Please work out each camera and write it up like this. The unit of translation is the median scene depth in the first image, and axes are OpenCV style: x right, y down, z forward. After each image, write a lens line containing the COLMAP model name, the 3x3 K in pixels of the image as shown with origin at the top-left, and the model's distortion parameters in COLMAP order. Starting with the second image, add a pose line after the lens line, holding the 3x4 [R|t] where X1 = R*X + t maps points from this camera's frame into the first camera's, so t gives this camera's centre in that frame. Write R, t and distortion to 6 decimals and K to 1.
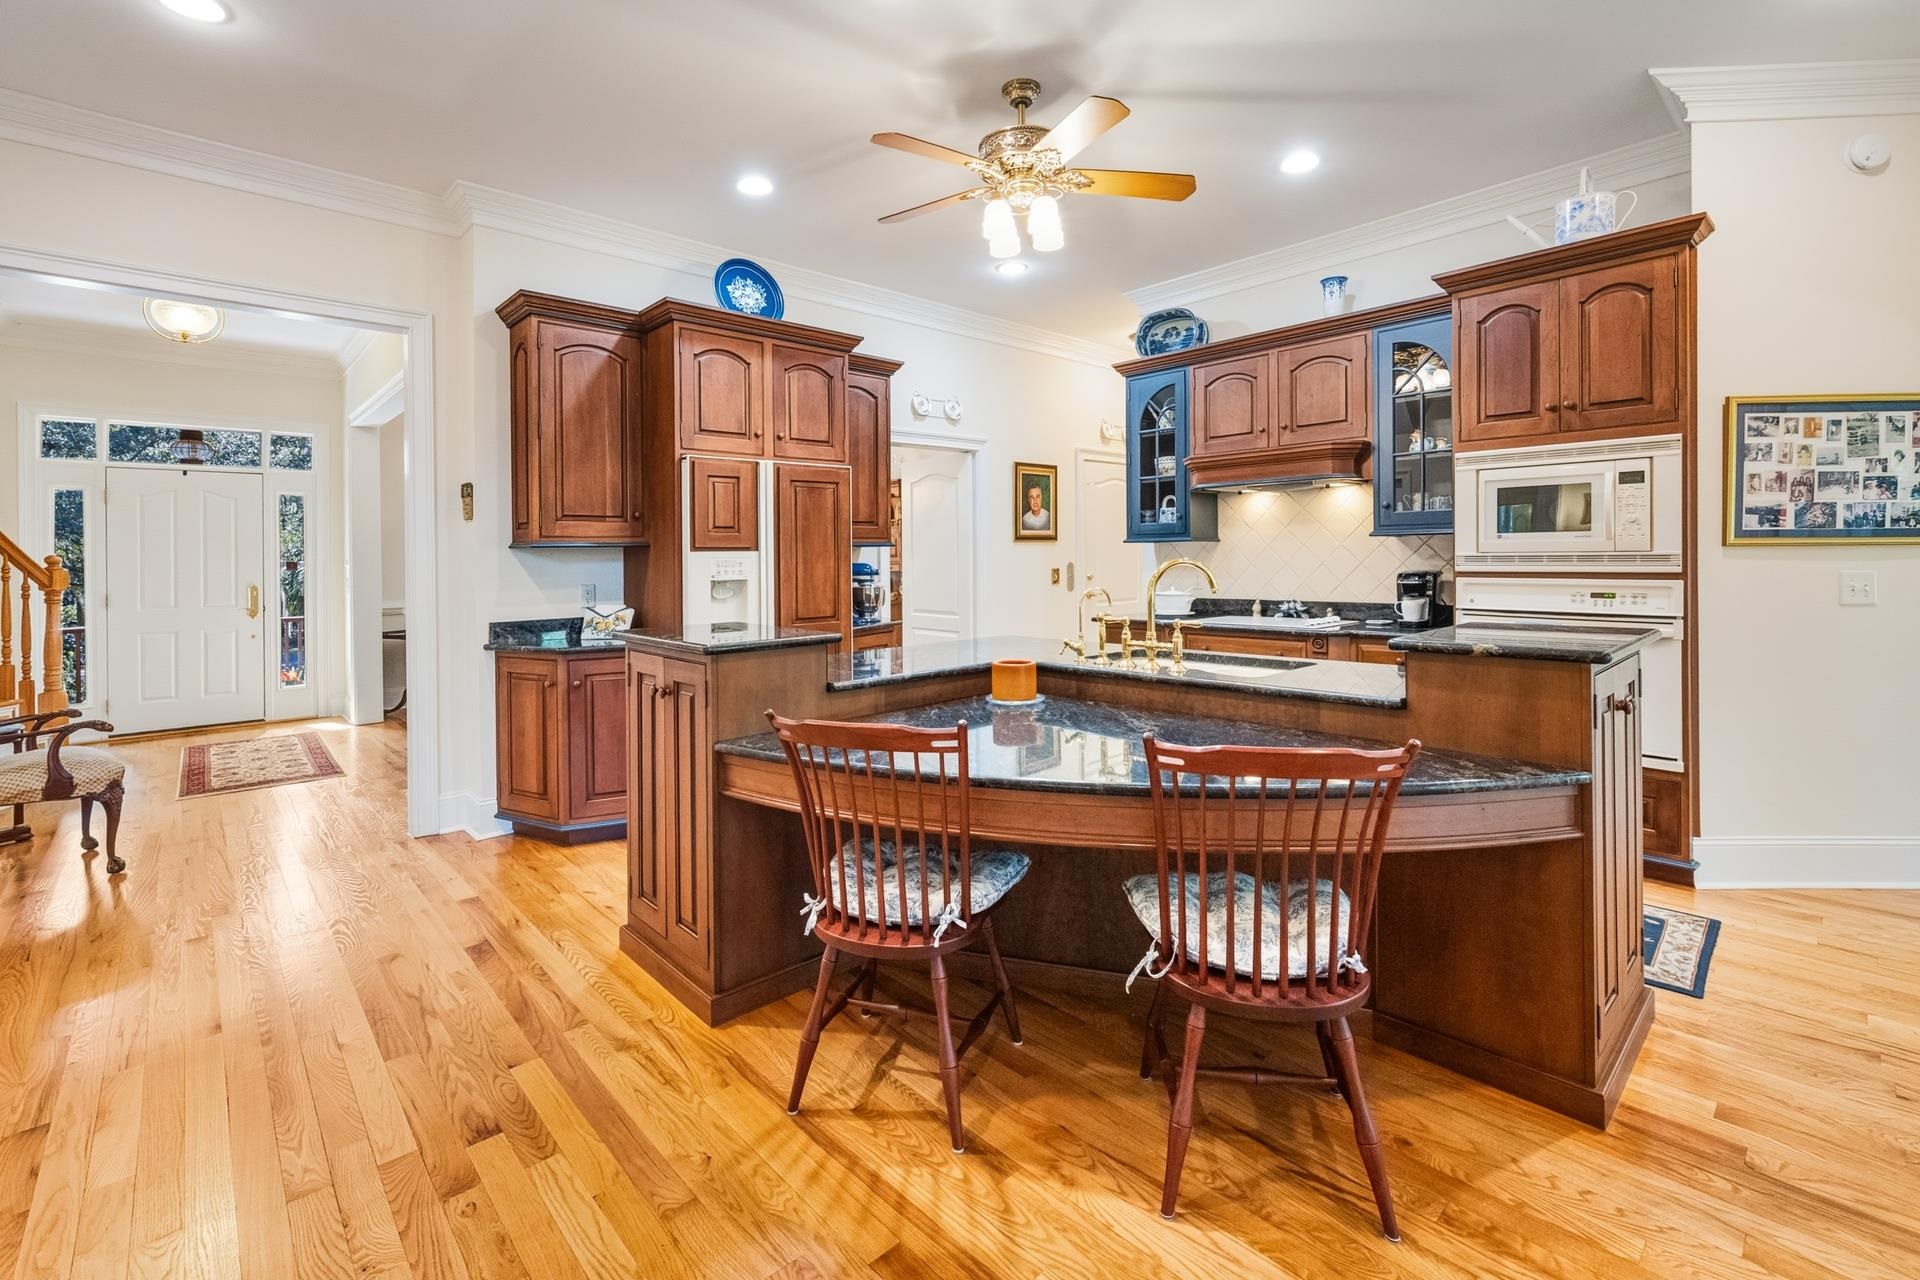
lens RADIAL K [[860.7, 0, 967.9], [0, 860.7, 560.3], [0, 0, 1]] dist [-0.001281, -0.000300]
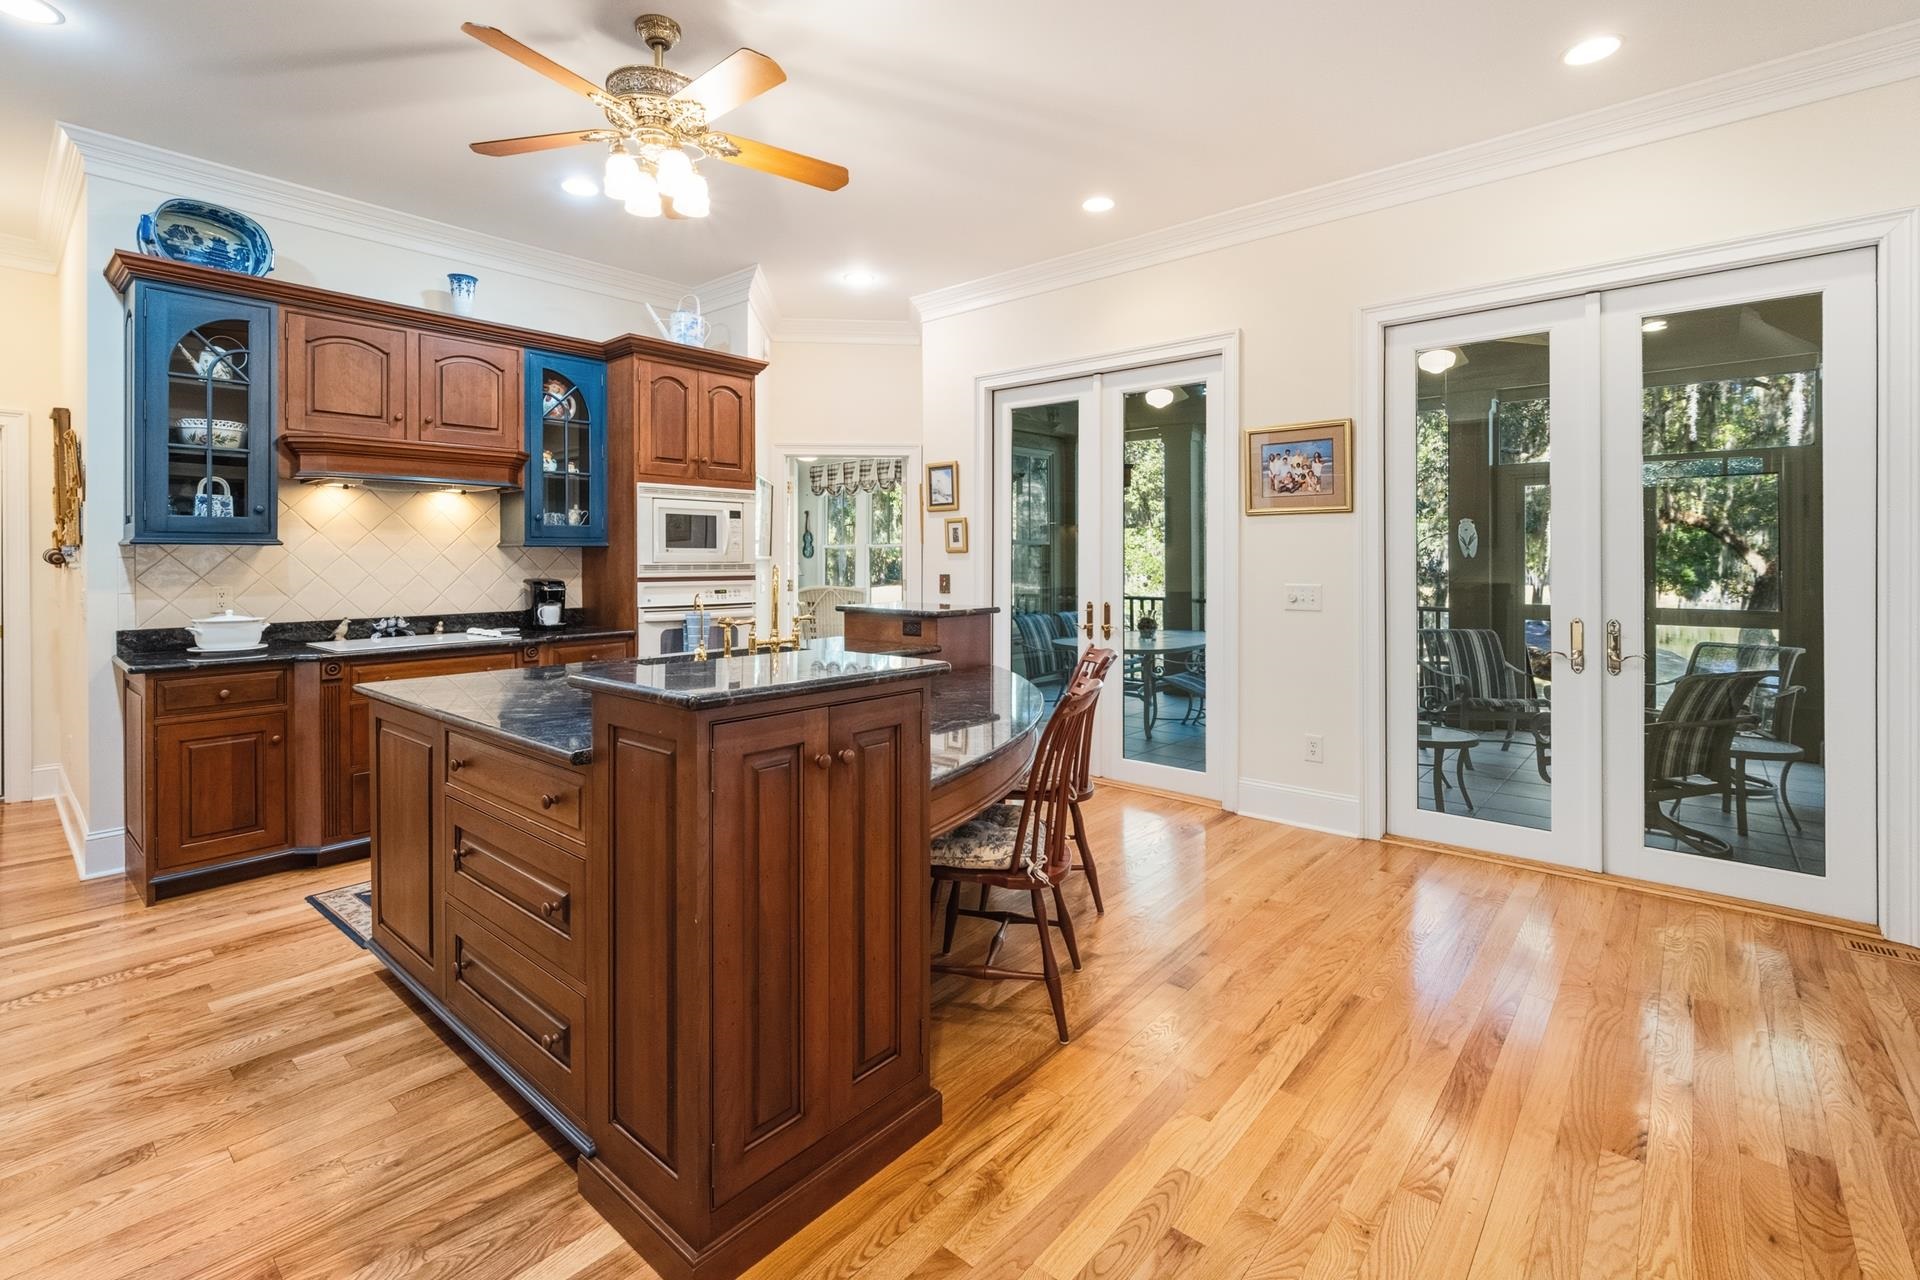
lens RADIAL K [[860.7, 0, 967.9], [0, 860.7, 560.3], [0, 0, 1]] dist [-0.001281, -0.000300]
pose [[-0.128236, 0.013018, 0.991658, -0.738068], [0.009791, 0.999882, -0.011860, 0.007353], [-0.991695, 0.008188, -0.128348, 0.703702]]
